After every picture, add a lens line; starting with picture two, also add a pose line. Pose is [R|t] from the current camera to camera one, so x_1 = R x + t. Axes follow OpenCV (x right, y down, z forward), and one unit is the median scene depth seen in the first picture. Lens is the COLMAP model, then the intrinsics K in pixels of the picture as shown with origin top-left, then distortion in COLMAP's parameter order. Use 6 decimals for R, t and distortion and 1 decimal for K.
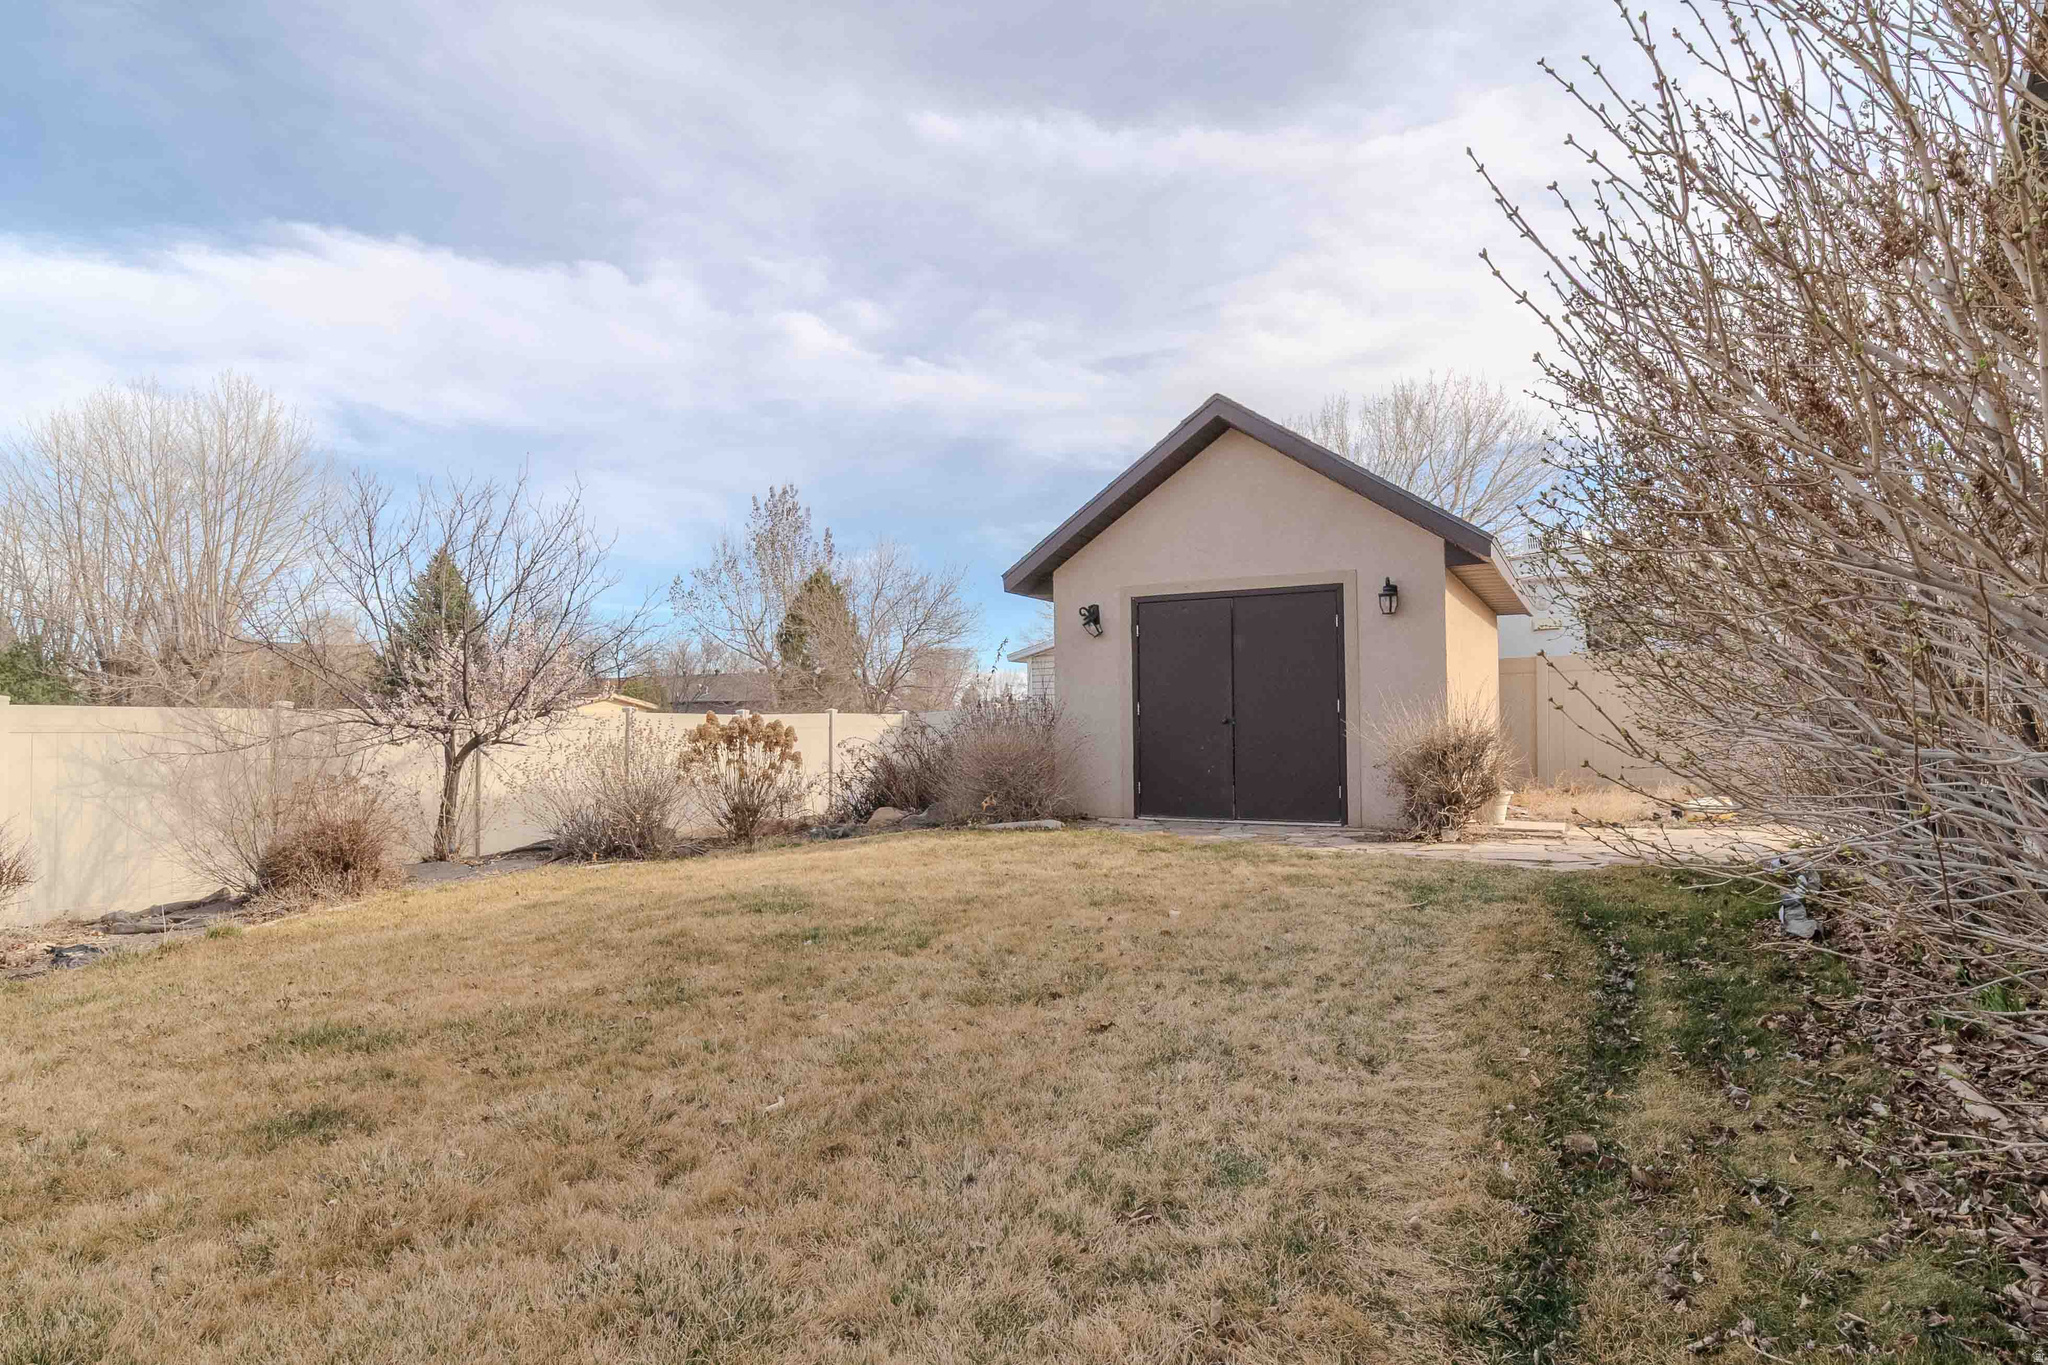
lens RADIAL K [[1099.6, 0, 985.3], [0, 1099.6, 682.9], [0, 0, 1]] dist [0.028279, -0.000131]
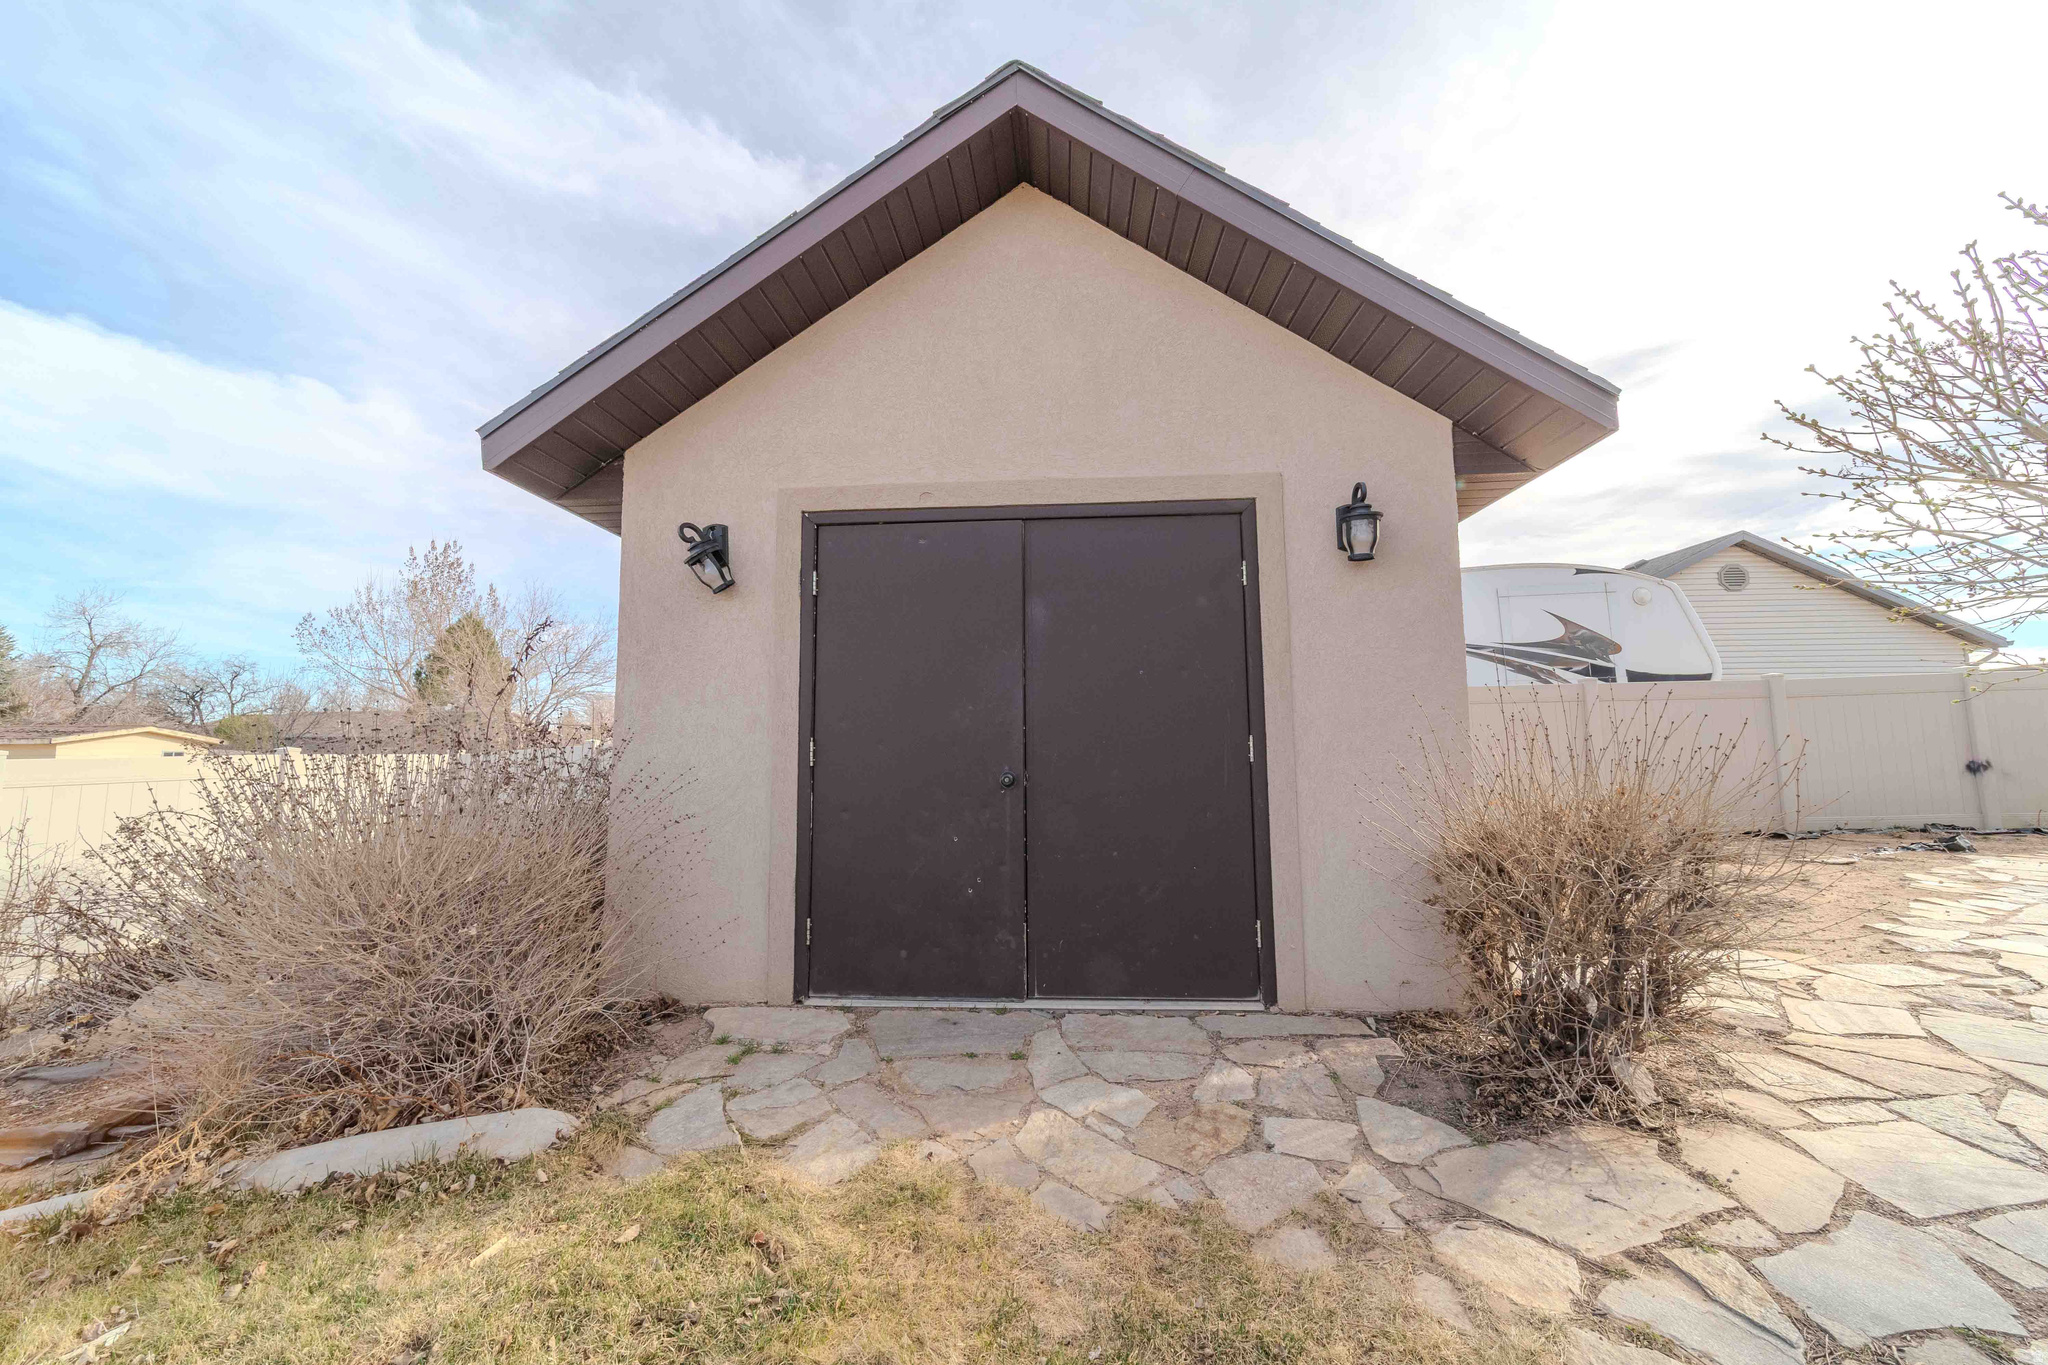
lens RADIAL K [[718.0, 0, 1011.3], [0, 718.0, 687.1], [0, 0, 1]] dist [0.007296, -0.000208]
pose [[0.894200, 0.039545, 0.445918, 0.080204], [-0.014331, 0.998109, -0.059775, 0.012925], [-0.447438, 0.047061, 0.893076, 0.701228]]
